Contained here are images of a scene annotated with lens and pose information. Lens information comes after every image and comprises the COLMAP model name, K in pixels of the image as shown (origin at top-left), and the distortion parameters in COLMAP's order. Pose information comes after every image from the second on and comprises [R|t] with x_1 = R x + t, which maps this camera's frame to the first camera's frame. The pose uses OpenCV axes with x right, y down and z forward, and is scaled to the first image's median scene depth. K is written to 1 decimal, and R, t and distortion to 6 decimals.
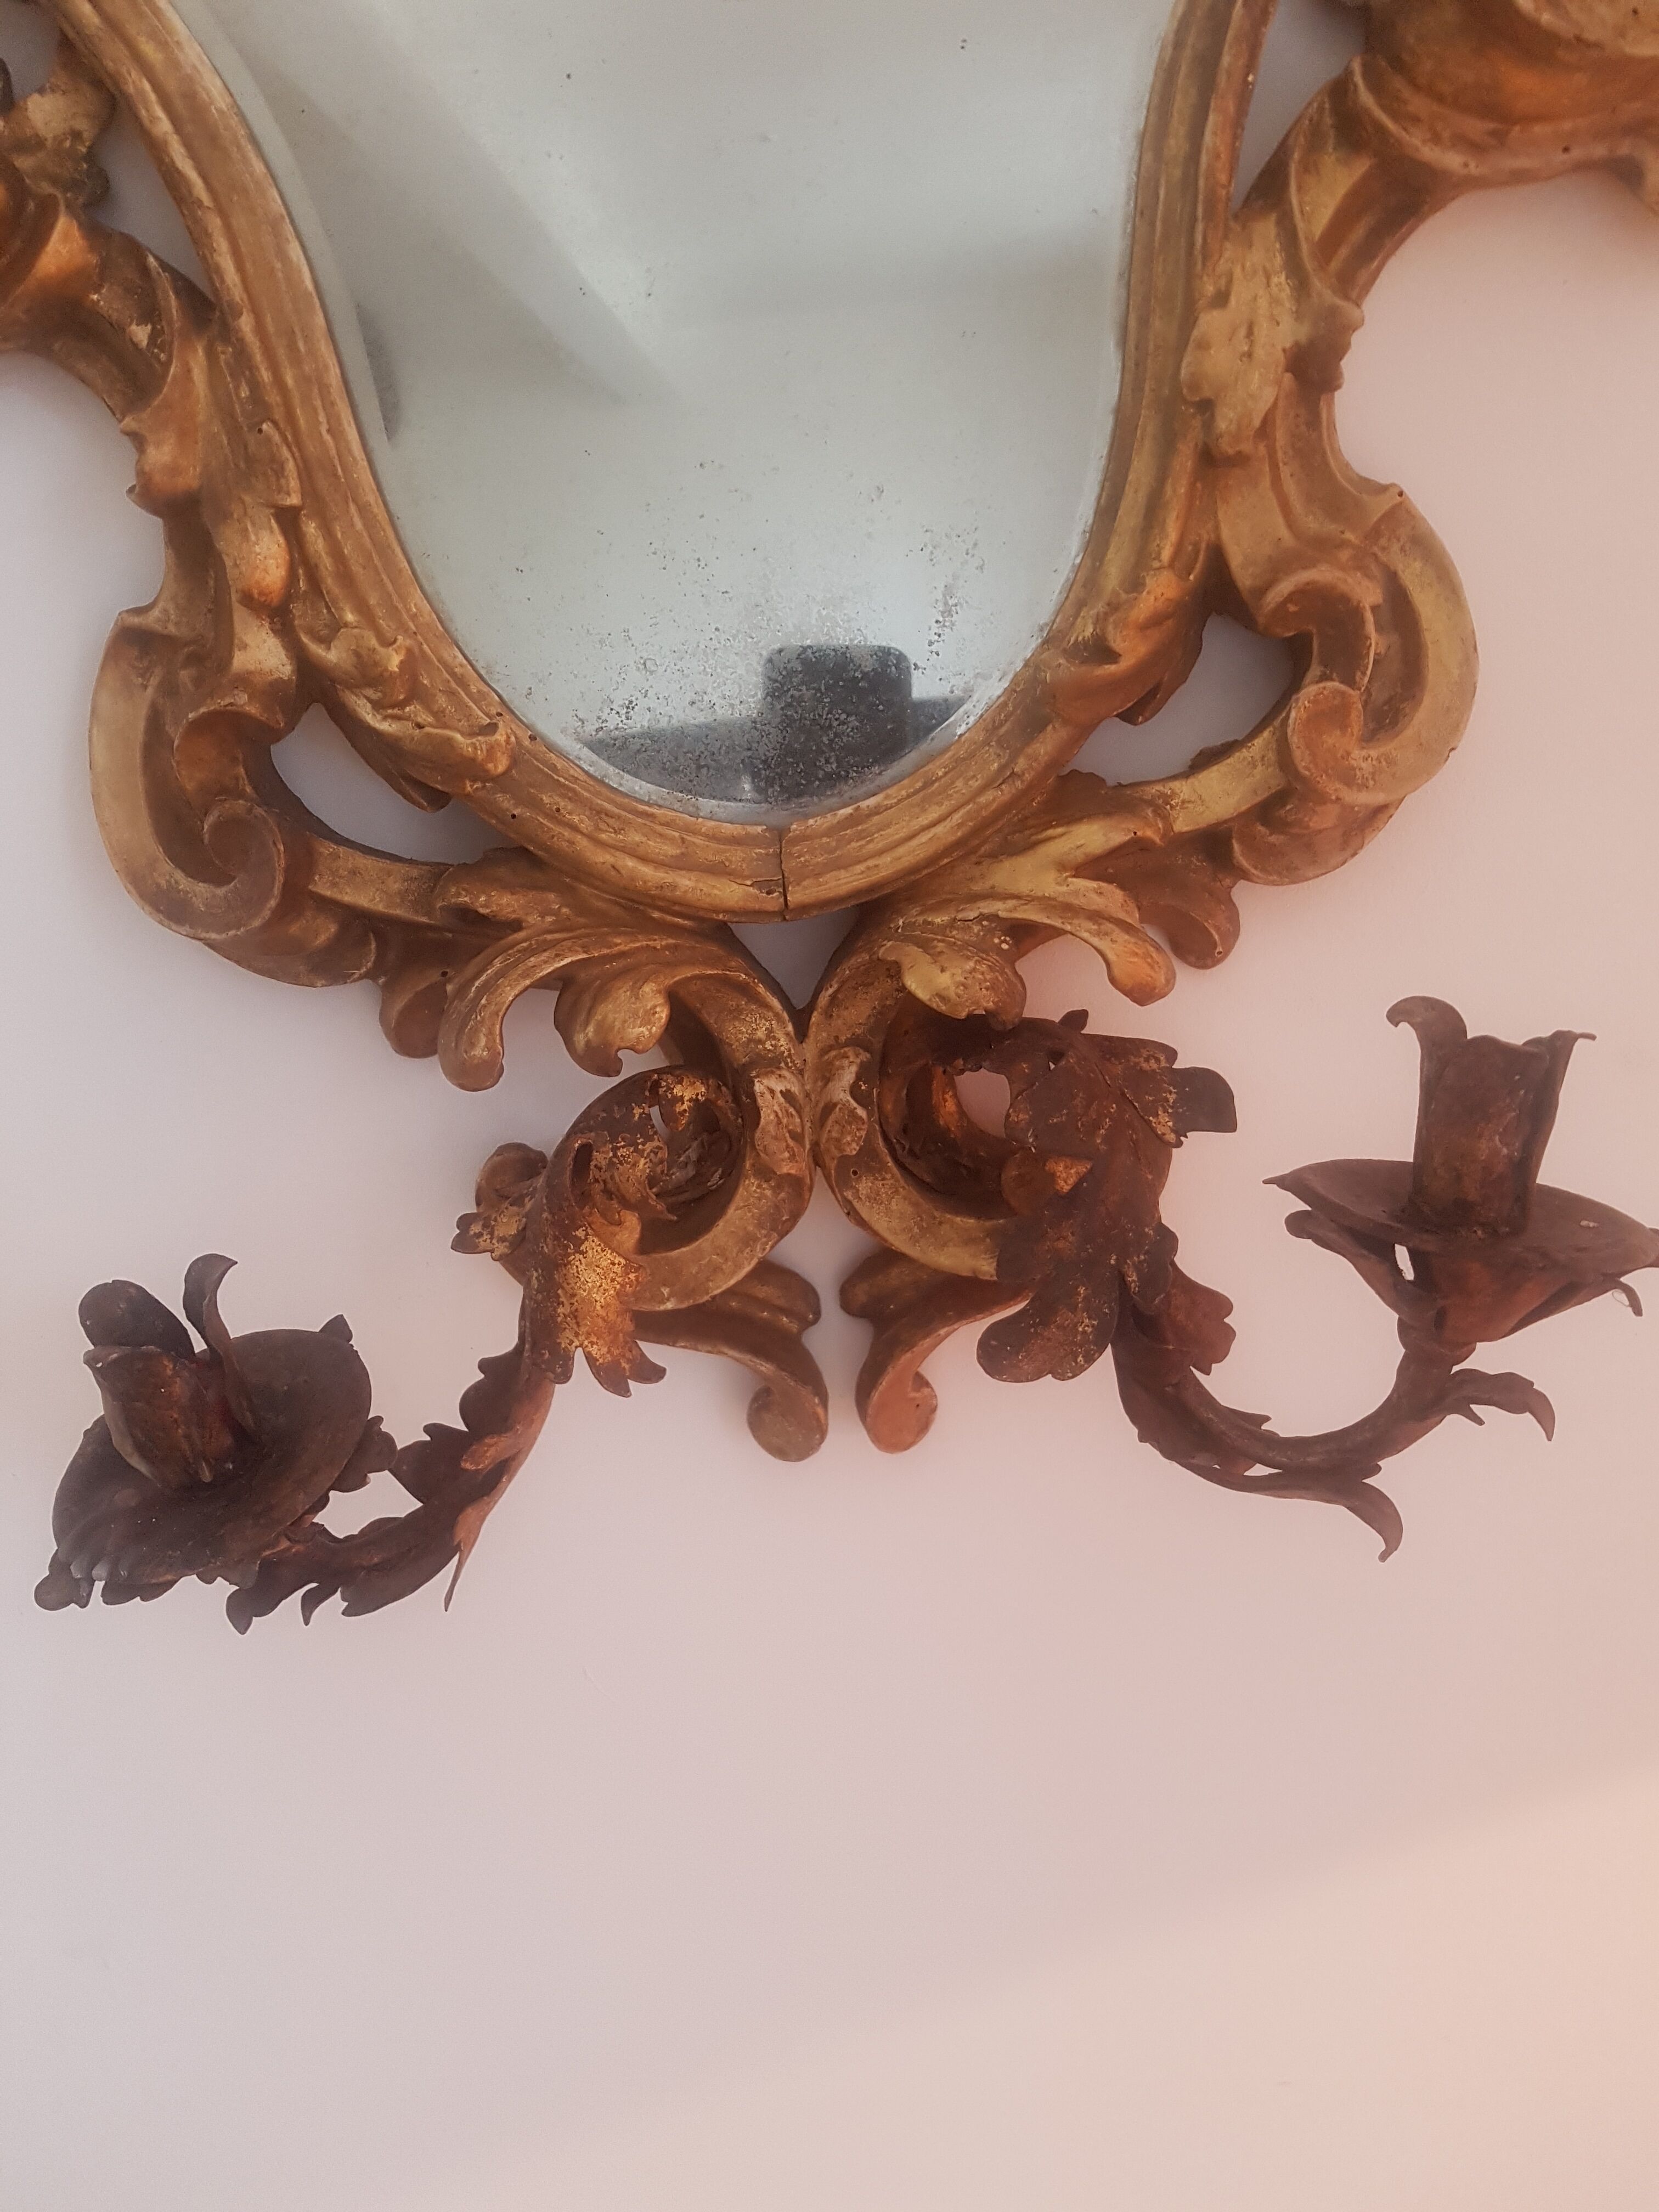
lens RADIAL K [[1773.3, 0, 829.5], [0, 1773.3, 1106.0], [0, 0, 1]] dist [0.039854, -0.007190]
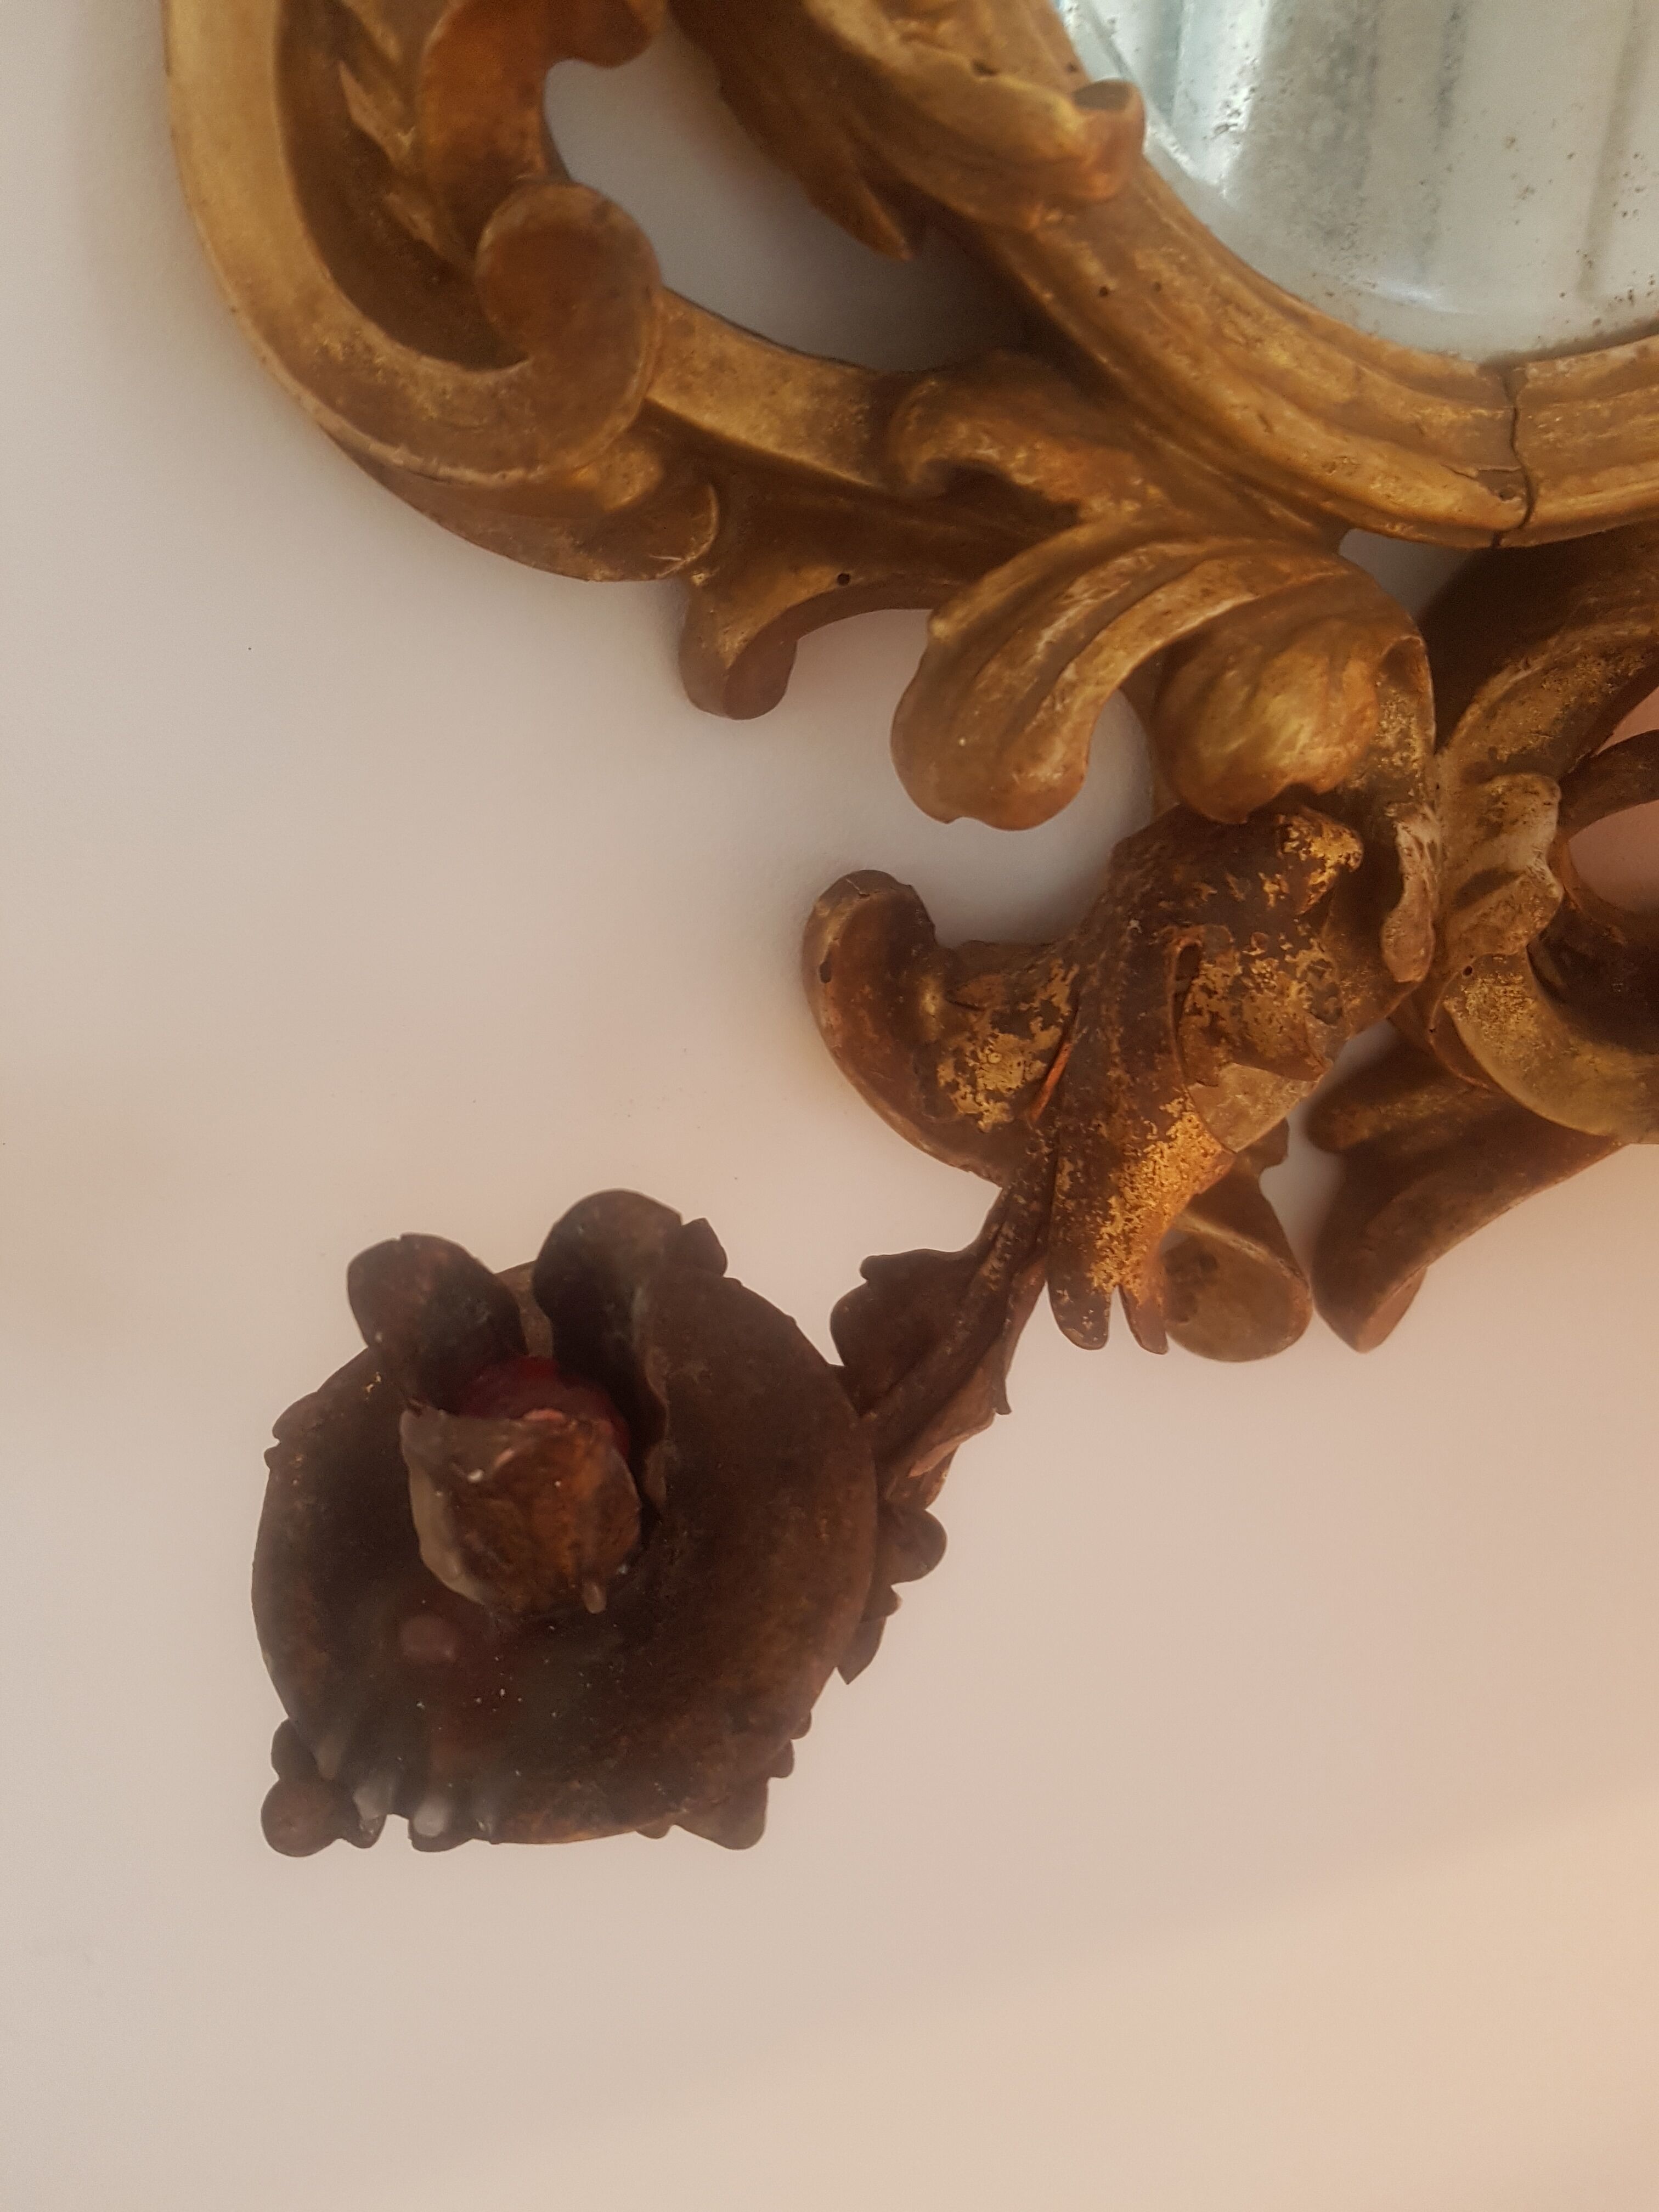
lens RADIAL K [[1831.5, 0, 906.1], [0, 1831.5, 1094.9], [0, 0, 1]] dist [-0.008672, -0.012320]
pose [[0.976090, 0.029598, 0.215343, -0.332728], [-0.082028, 0.967594, 0.238816, -0.060367], [-0.201296, -0.250770, 0.946887, 0.453259]]
